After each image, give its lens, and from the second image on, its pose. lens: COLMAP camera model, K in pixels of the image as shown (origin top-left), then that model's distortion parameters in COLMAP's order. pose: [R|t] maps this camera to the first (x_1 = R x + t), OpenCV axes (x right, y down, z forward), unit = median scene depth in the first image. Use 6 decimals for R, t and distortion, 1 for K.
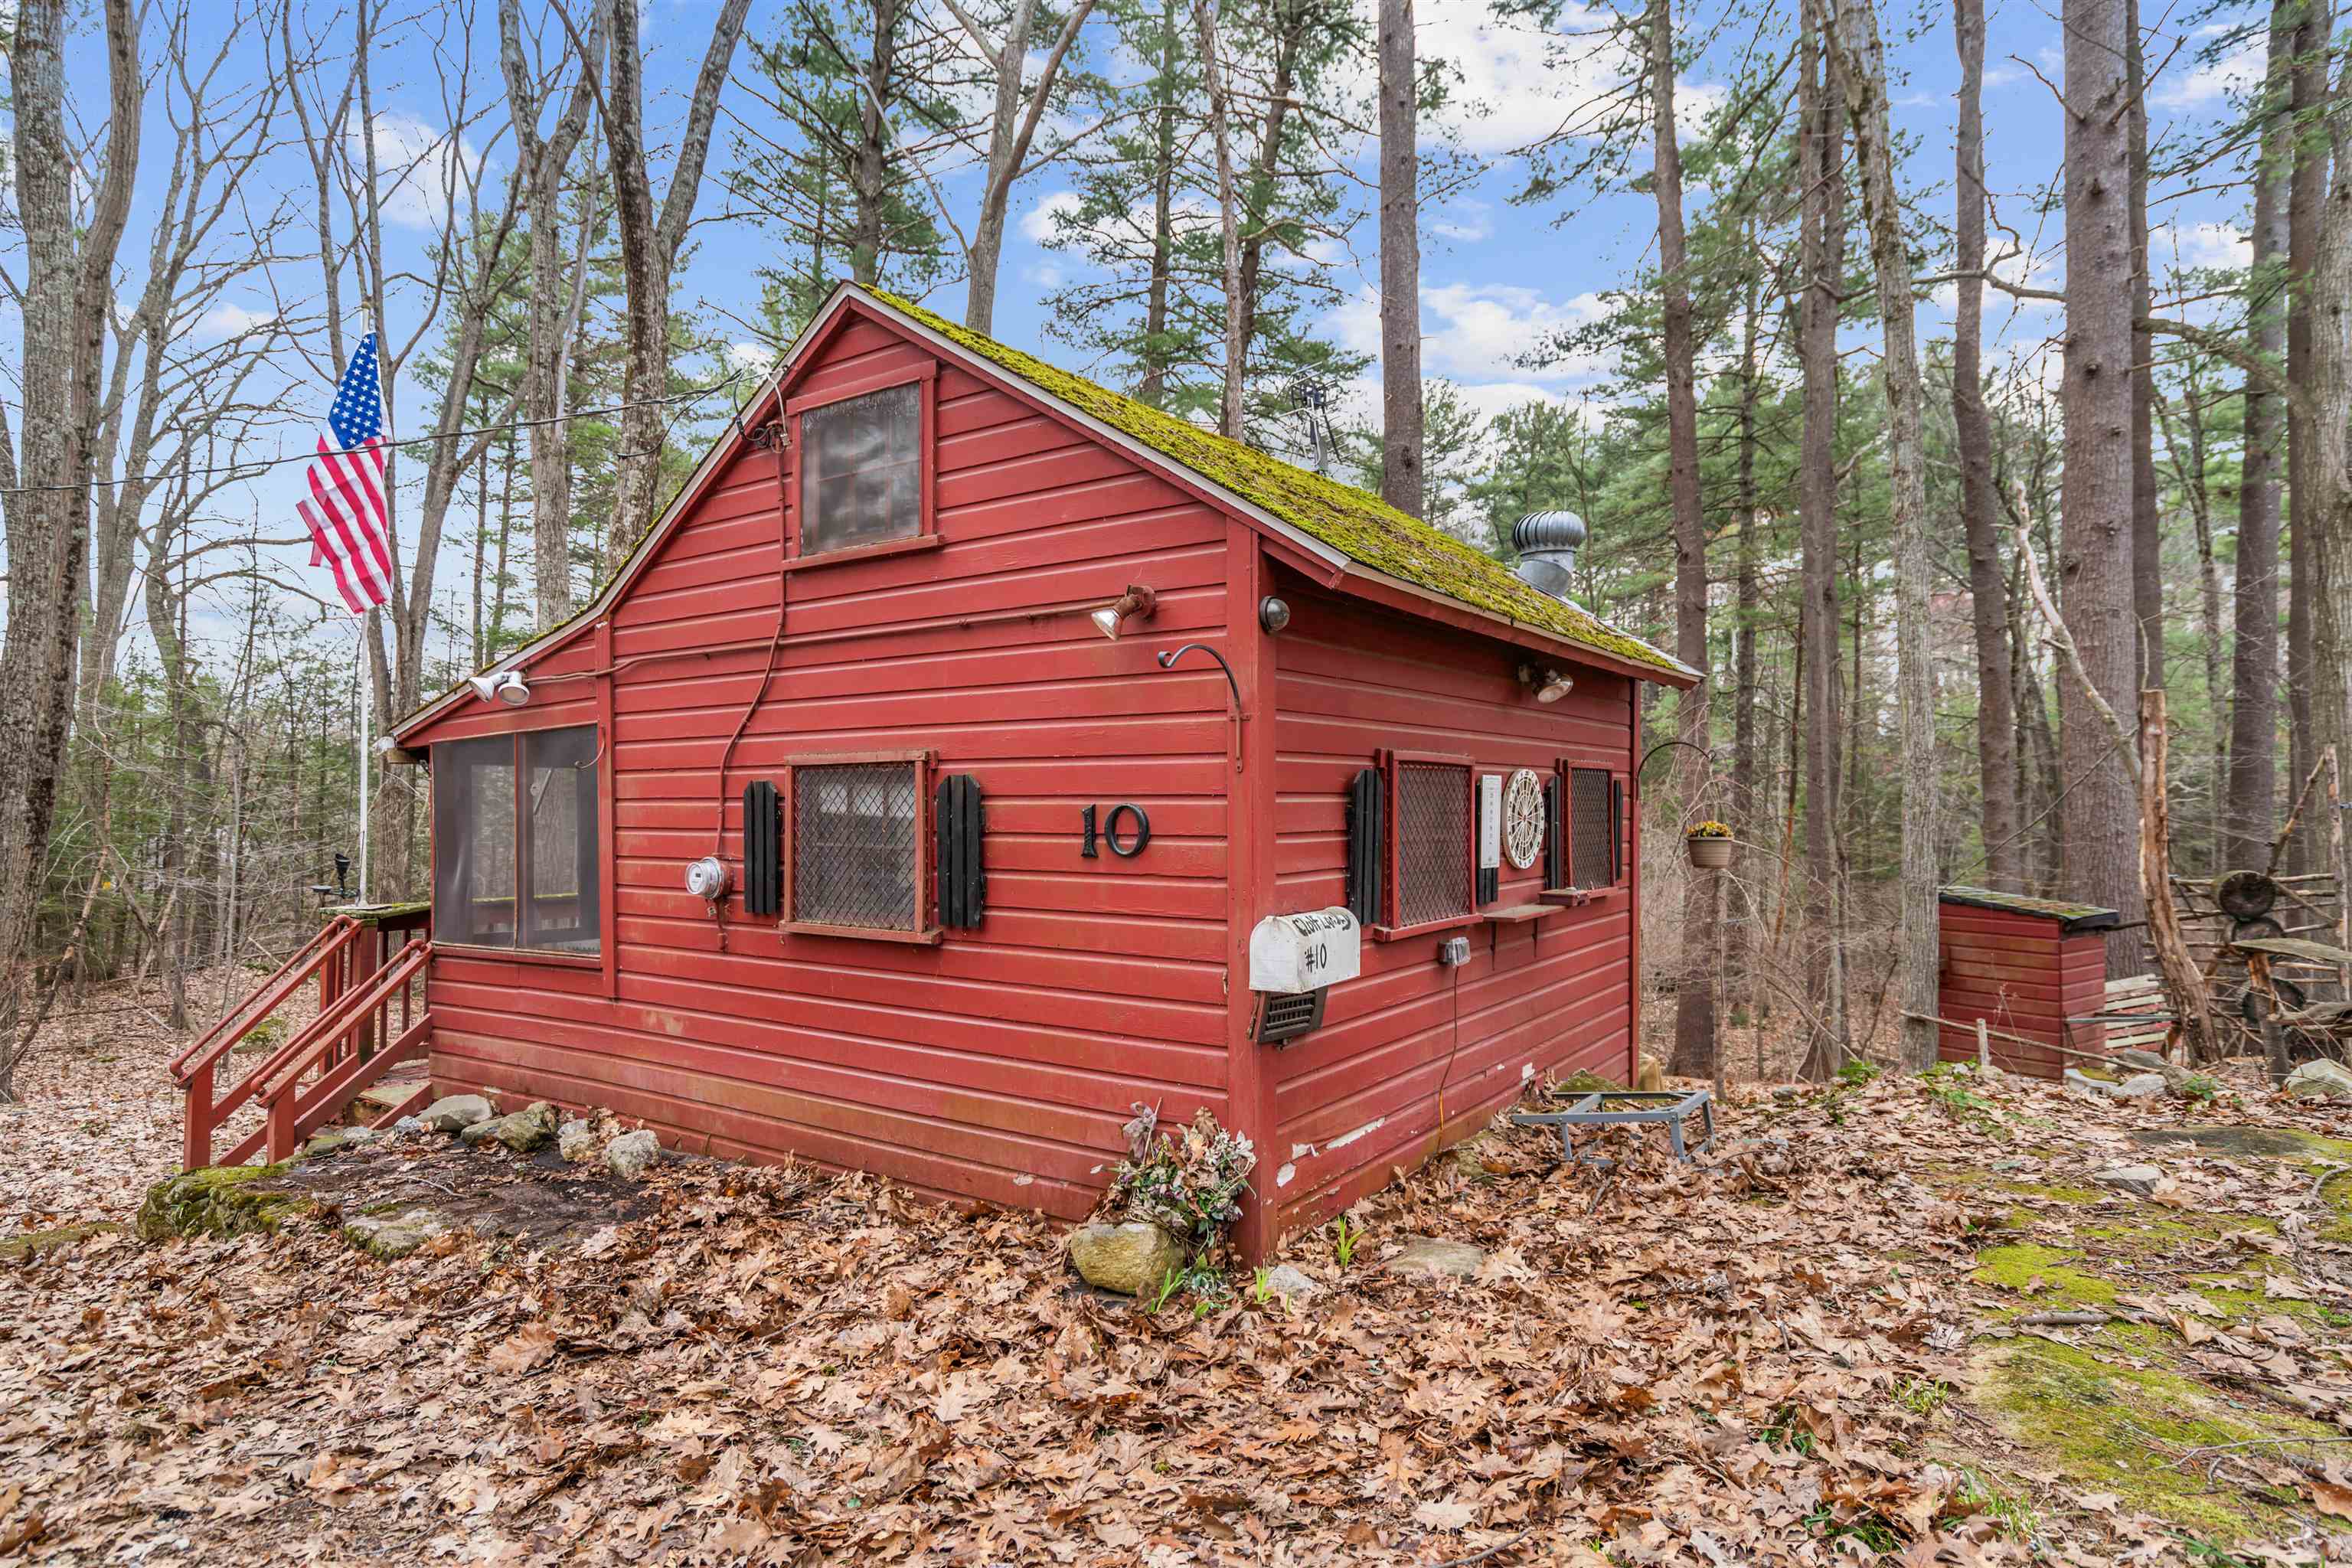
lens RADIAL K [[1279.7, 0, 1176.0], [0, 1279.7, 784.0], [0, 0, 1]] dist [0.003403, 0.001920]
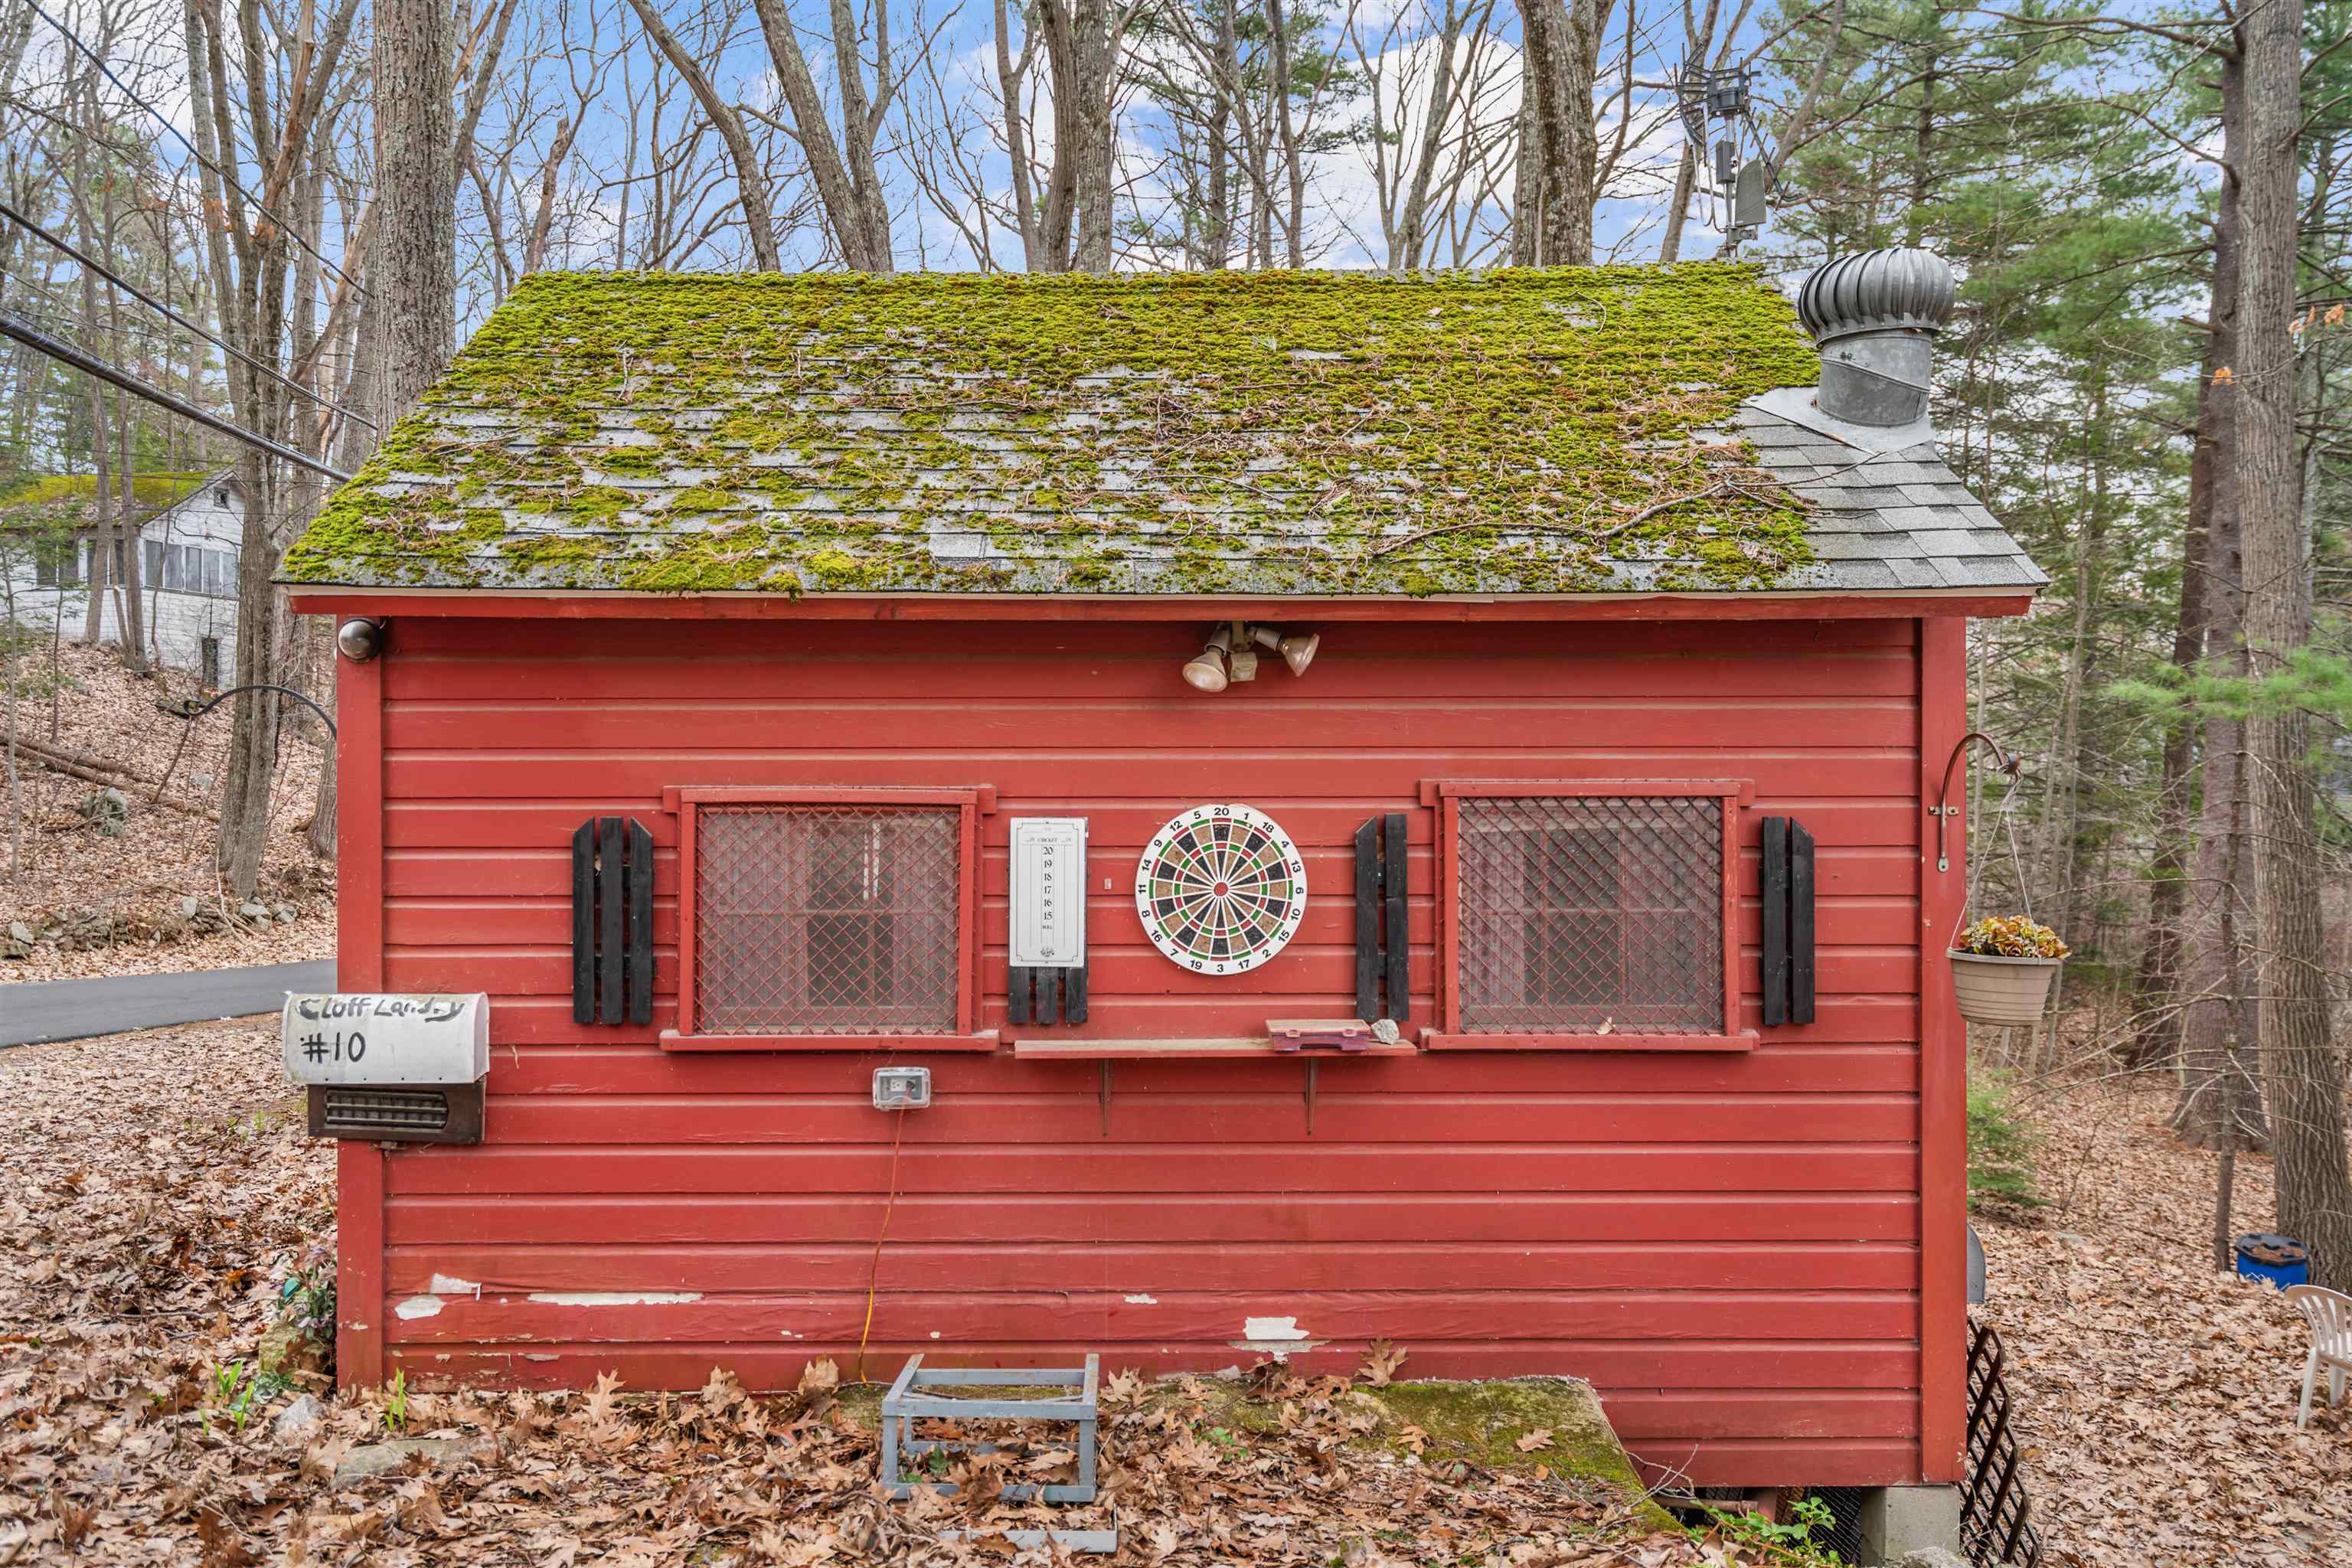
lens RADIAL K [[1910.0, 0, 1176.0], [0, 1910.0, 784.0], [0, 0, 1]] dist [-0.000473, 0.000375]
pose [[0.568689, -0.000209, -0.822552, 0.999619], [0.009427, 0.999936, 0.006264, -0.026470], [0.822498, -0.011316, 0.568655, 0.510244]]
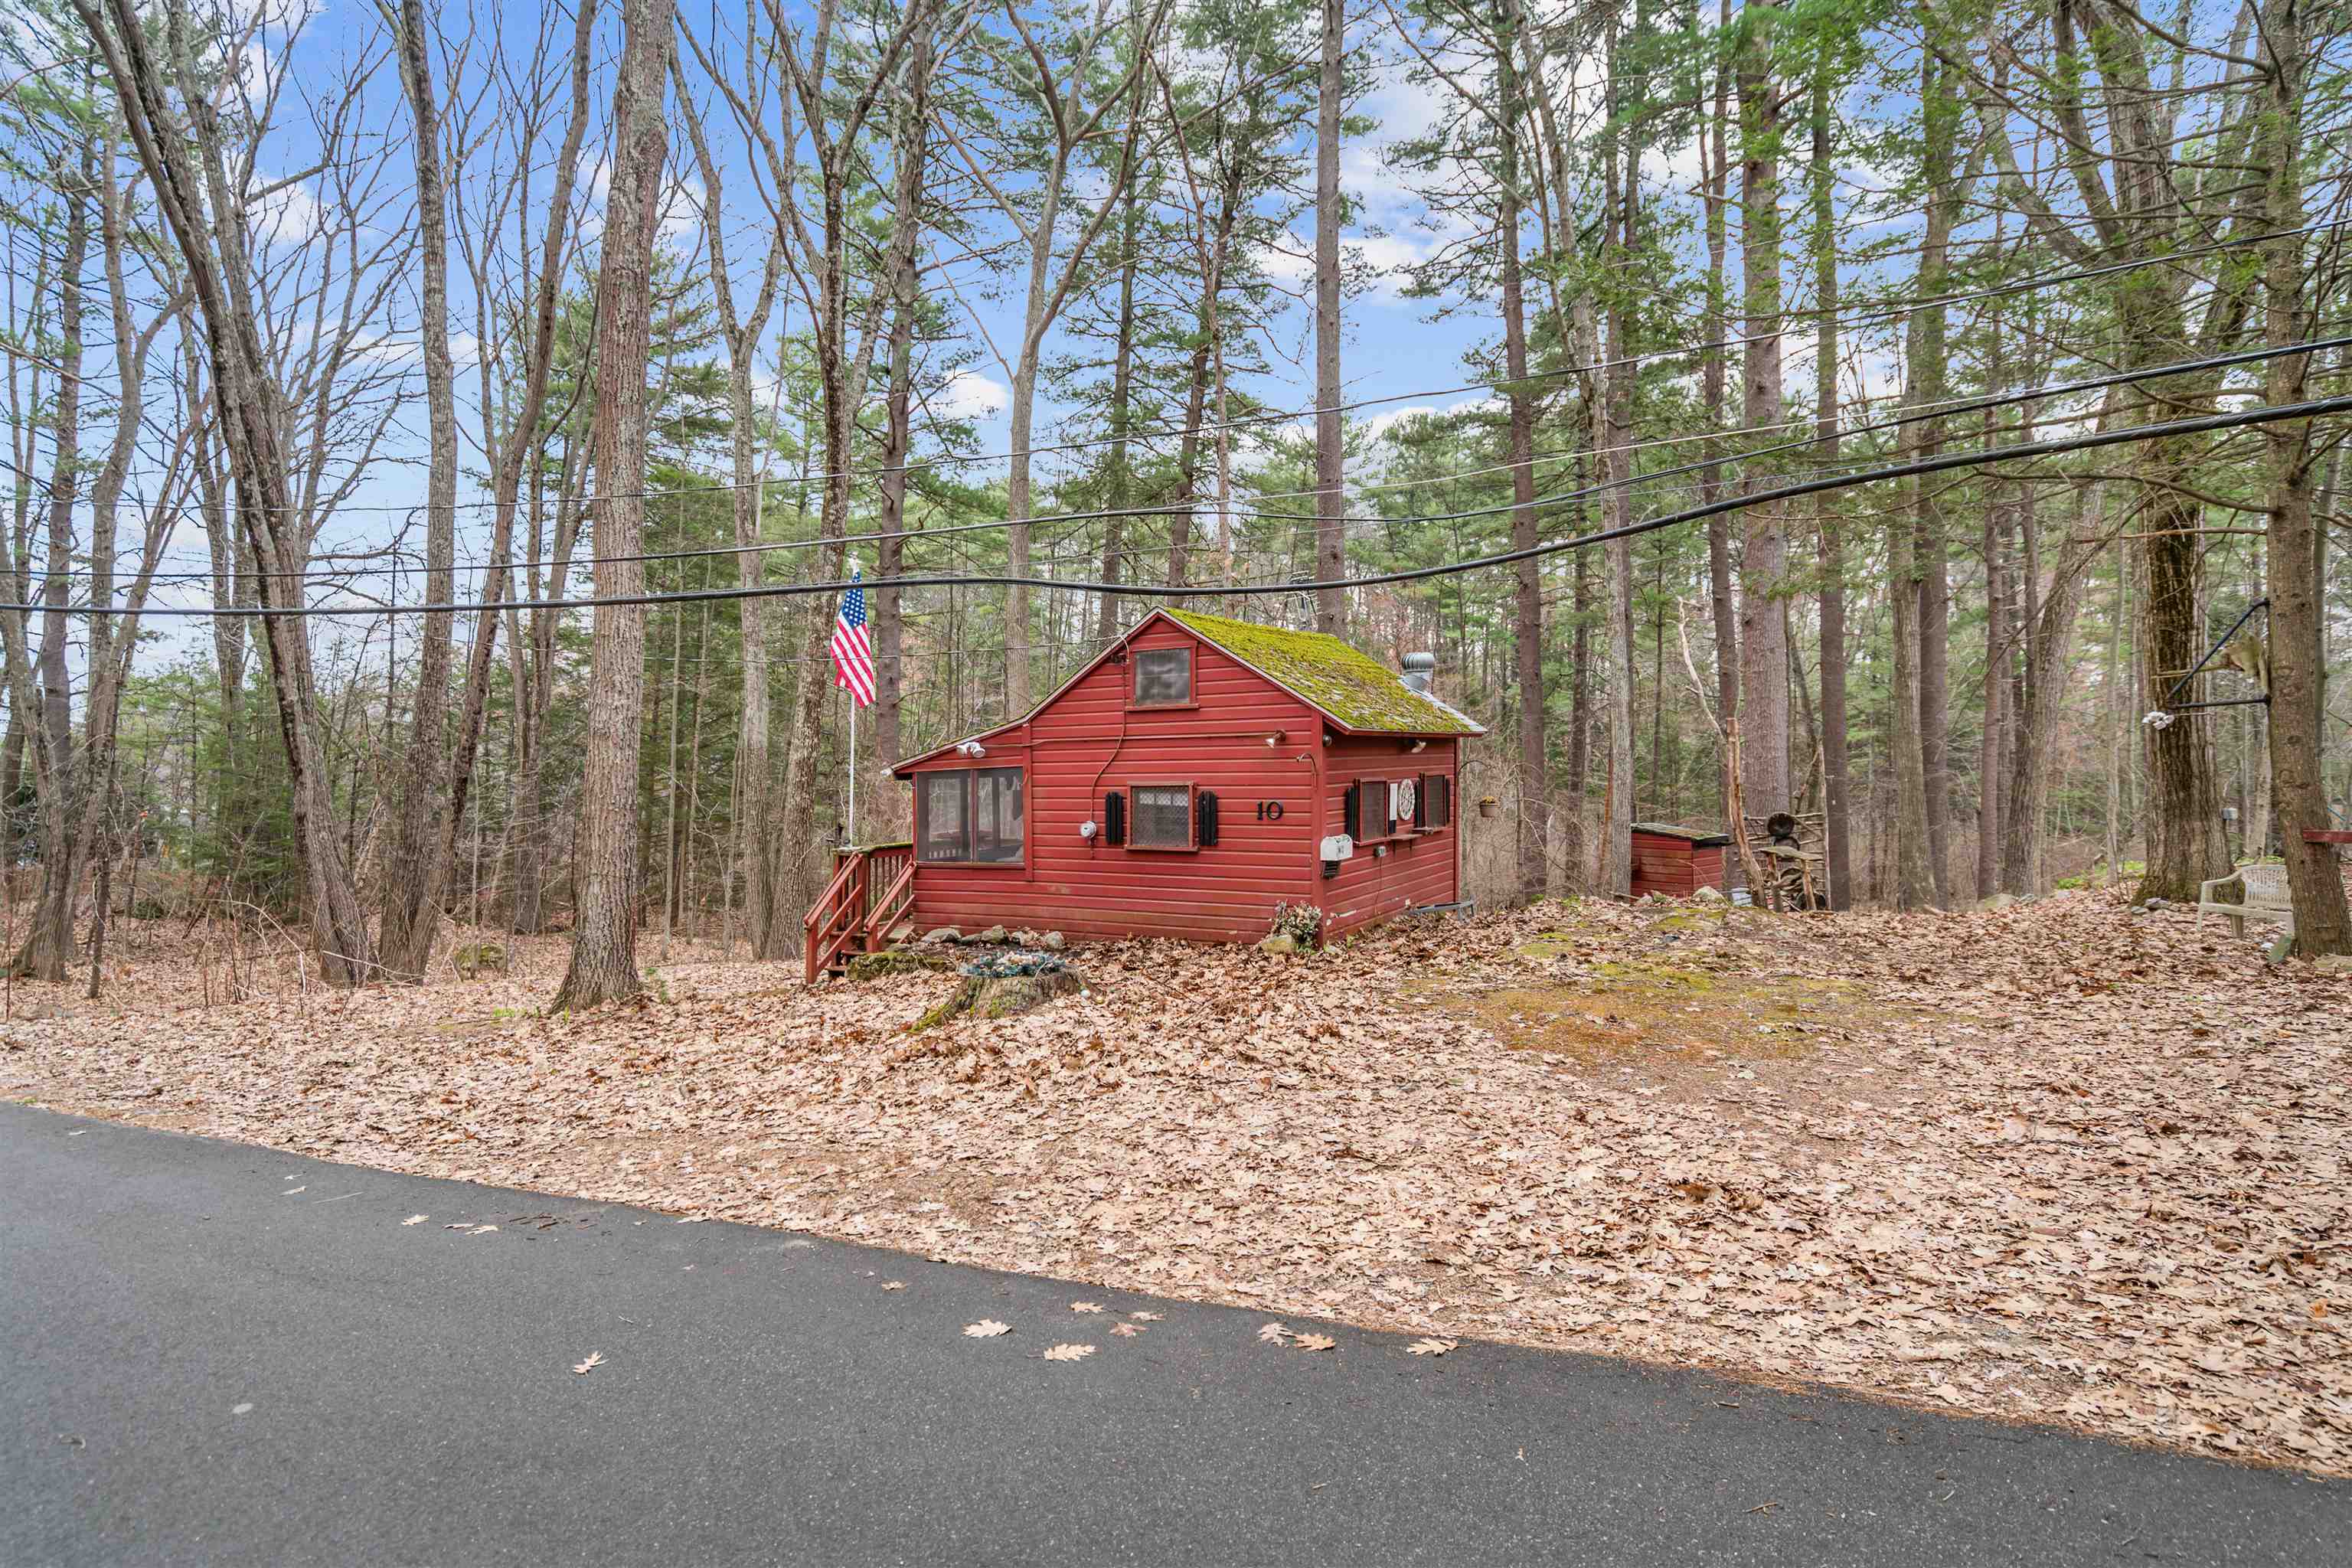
lens RADIAL K [[1220.8, 0, 1162.9], [0, 1220.8, 825.5], [0, 0, 1]] dist [-0.003163, -0.000809]
pose [[0.997770, -0.018831, 0.064037, -0.394635], [0.014215, 0.997318, 0.071792, -0.111681], [-0.065218, -0.070722, 0.995362, -1.491545]]
